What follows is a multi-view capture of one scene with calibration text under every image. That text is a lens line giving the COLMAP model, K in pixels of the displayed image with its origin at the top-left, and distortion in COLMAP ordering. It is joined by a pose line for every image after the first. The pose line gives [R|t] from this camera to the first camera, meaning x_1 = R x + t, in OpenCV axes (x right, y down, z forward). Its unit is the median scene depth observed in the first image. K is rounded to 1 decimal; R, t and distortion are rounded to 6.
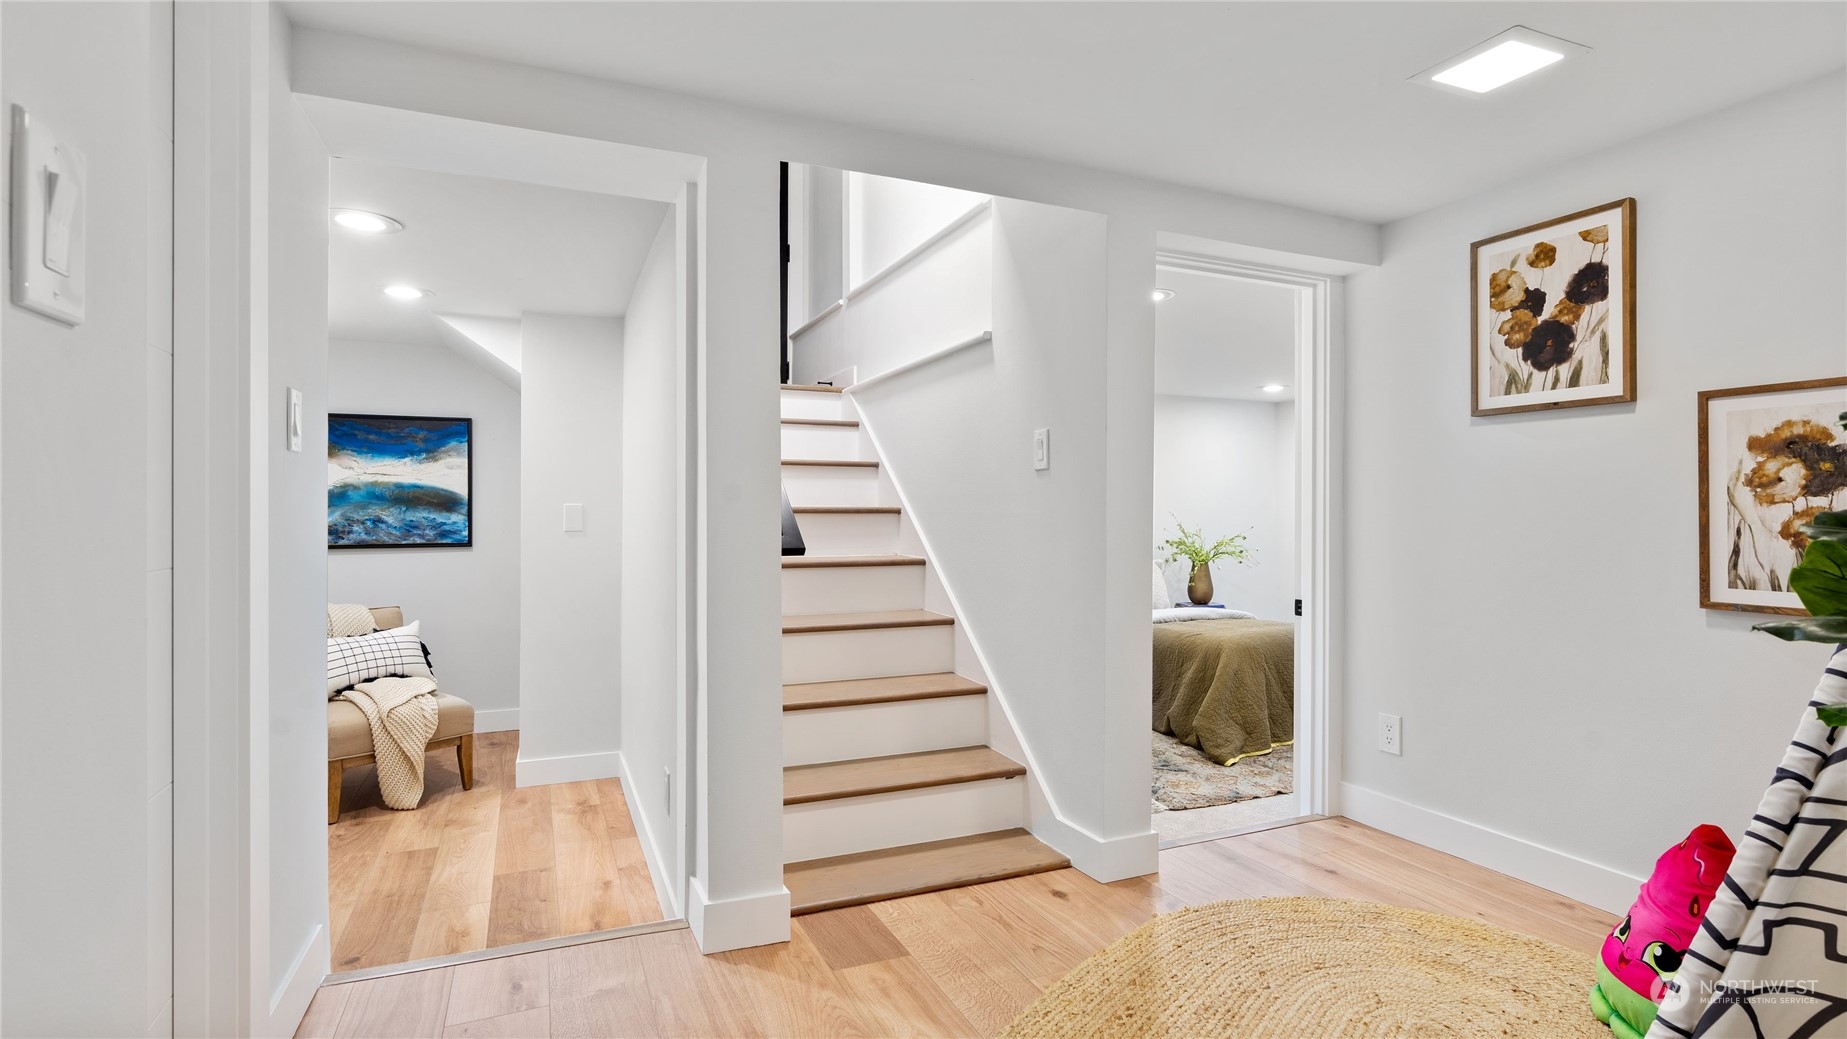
lens RADIAL K [[852.8, 0, 914.7], [0, 852.8, 515.9], [0, 0, 1]] dist [-0.004090, -0.000314]
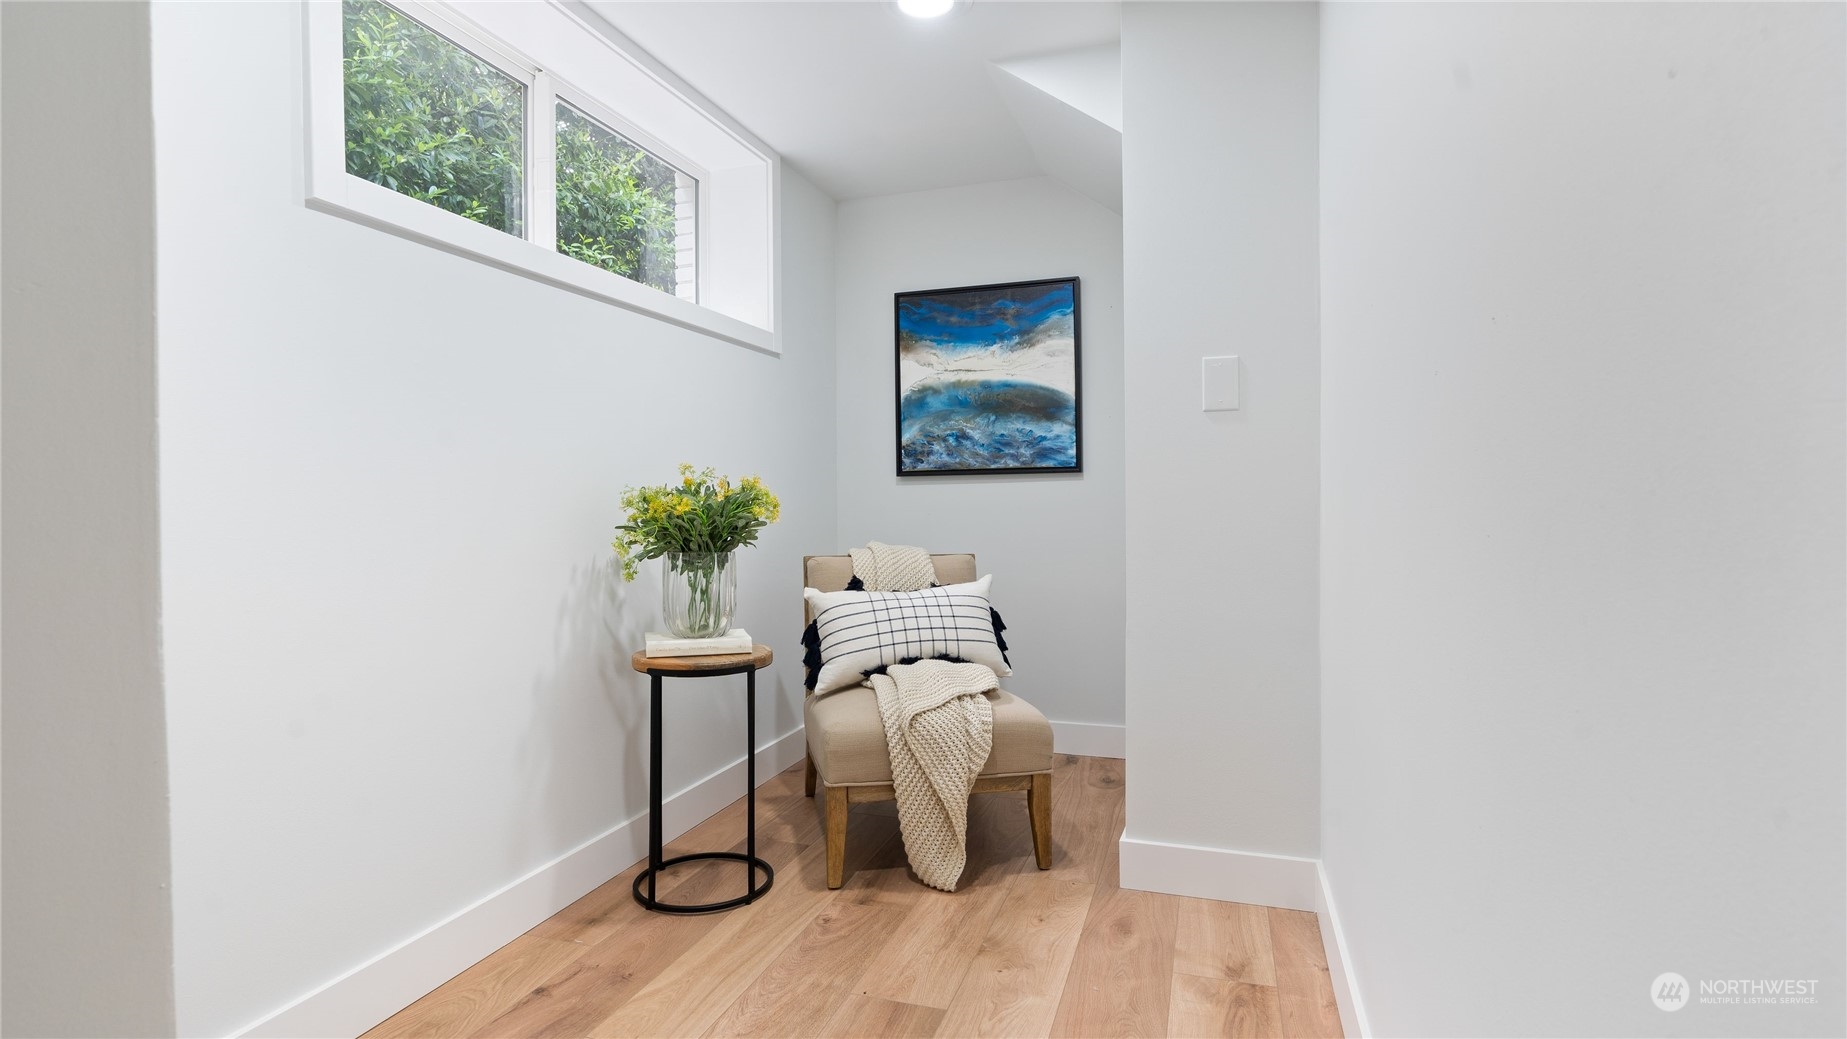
lens RADIAL K [[892.8, 0, 916.0], [0, 892.8, 513.4], [0, 0, 1]] dist [-0.003850, -0.000265]
pose [[0.731551, -0.004487, -0.681772, -0.168592], [0.012111, 0.999906, 0.006414, 0.073226], [0.681680, -0.012950, 0.731536, 0.480838]]
